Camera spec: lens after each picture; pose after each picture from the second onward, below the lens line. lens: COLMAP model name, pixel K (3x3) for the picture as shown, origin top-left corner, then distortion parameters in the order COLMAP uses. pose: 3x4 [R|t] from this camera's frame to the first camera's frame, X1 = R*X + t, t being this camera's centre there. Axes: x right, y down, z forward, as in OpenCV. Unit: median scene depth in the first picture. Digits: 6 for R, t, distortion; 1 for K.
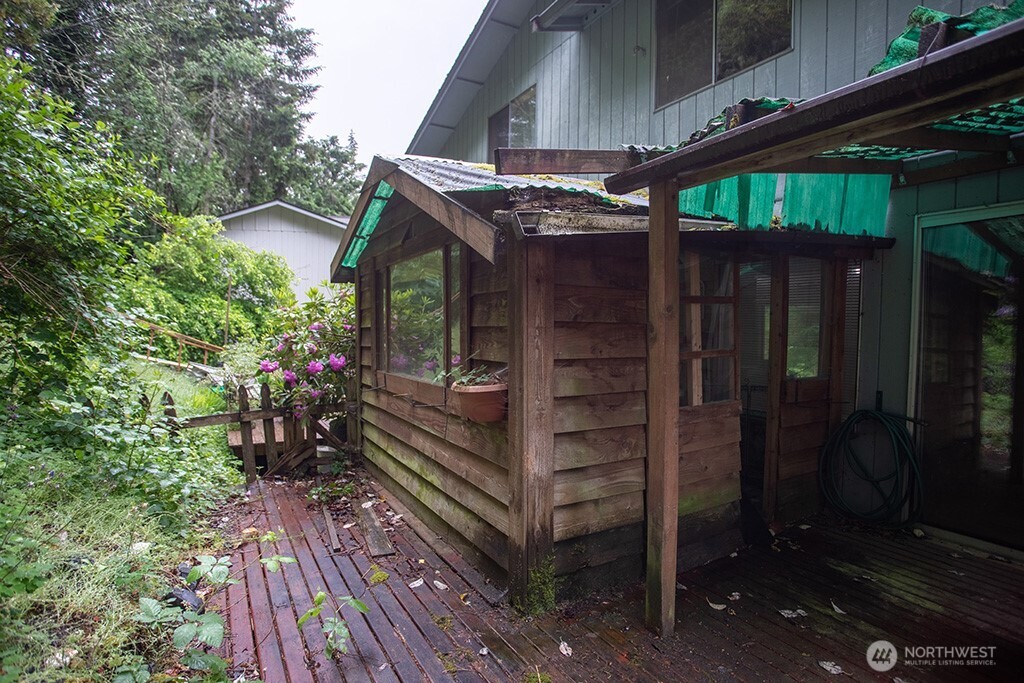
lens RADIAL K [[544.8, 0, 509.8], [0, 544.8, 358.6], [0, 0, 1]] dist [-0.064334, 0.036396]
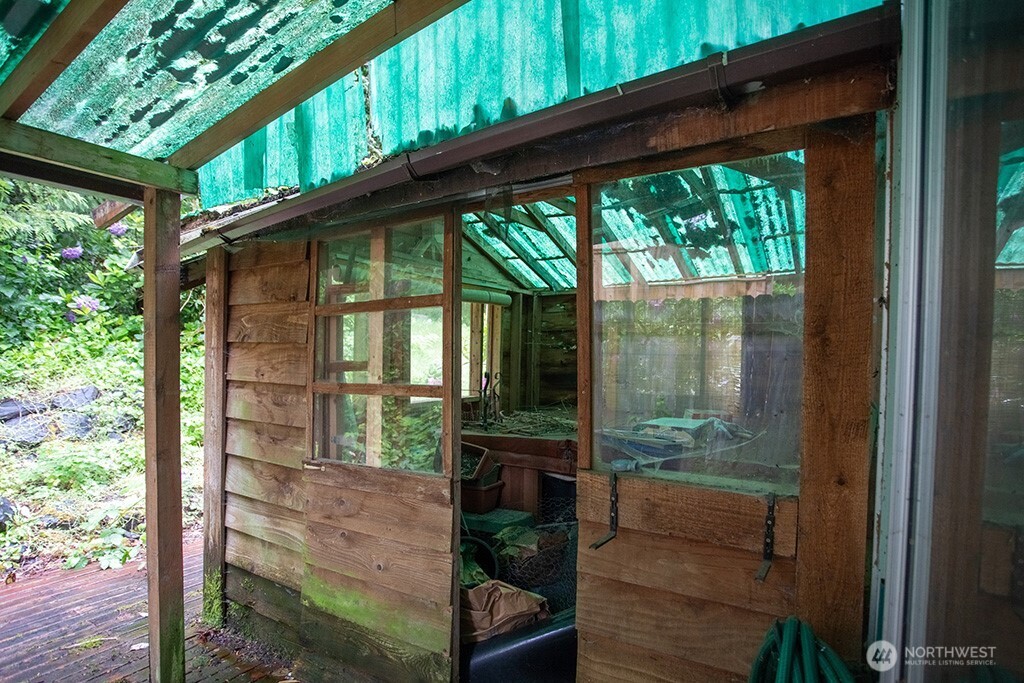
lens RADIAL K [[544.8, 0, 509.8], [0, 544.8, 358.6], [0, 0, 1]] dist [-0.064334, 0.036396]
pose [[0.455054, 0.024178, -0.890136, 0.917513], [-0.045216, 0.998969, 0.004019, -0.049686], [0.889315, 0.038420, 0.455678, 0.772491]]
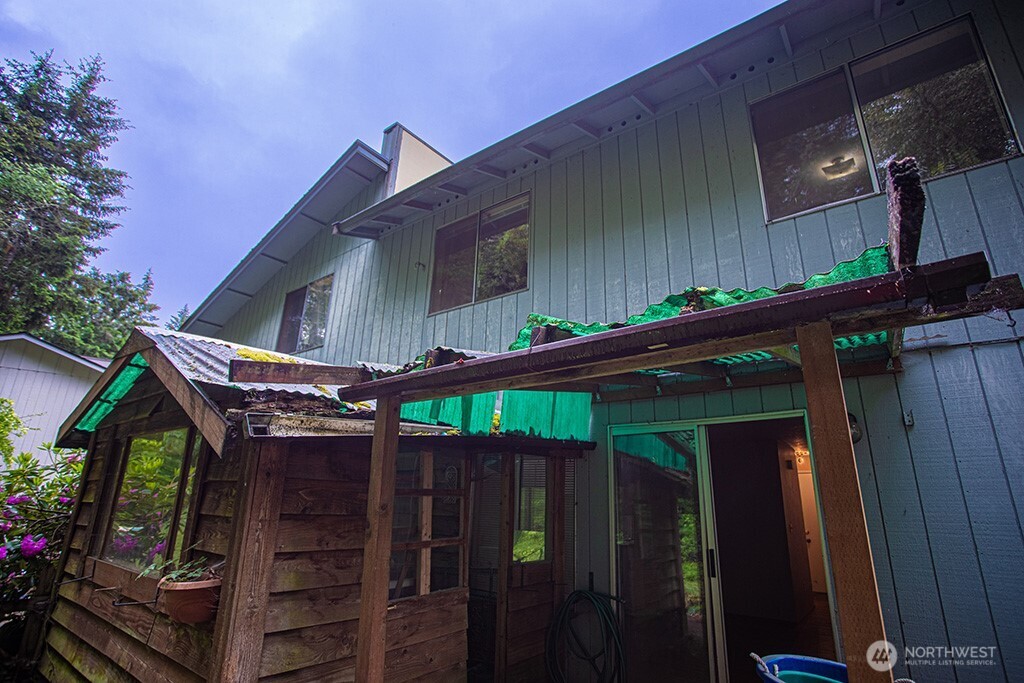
lens RADIAL K [[531.3, 0, 519.5], [0, 531.3, 333.7], [0, 0, 1]] dist [-0.065110, 0.031553]
pose [[0.926310, 0.128072, 0.354326, 0.081937], [0.003773, 0.937251, -0.348634, -0.032097], [-0.376743, 0.324280, 0.867702, -0.117130]]
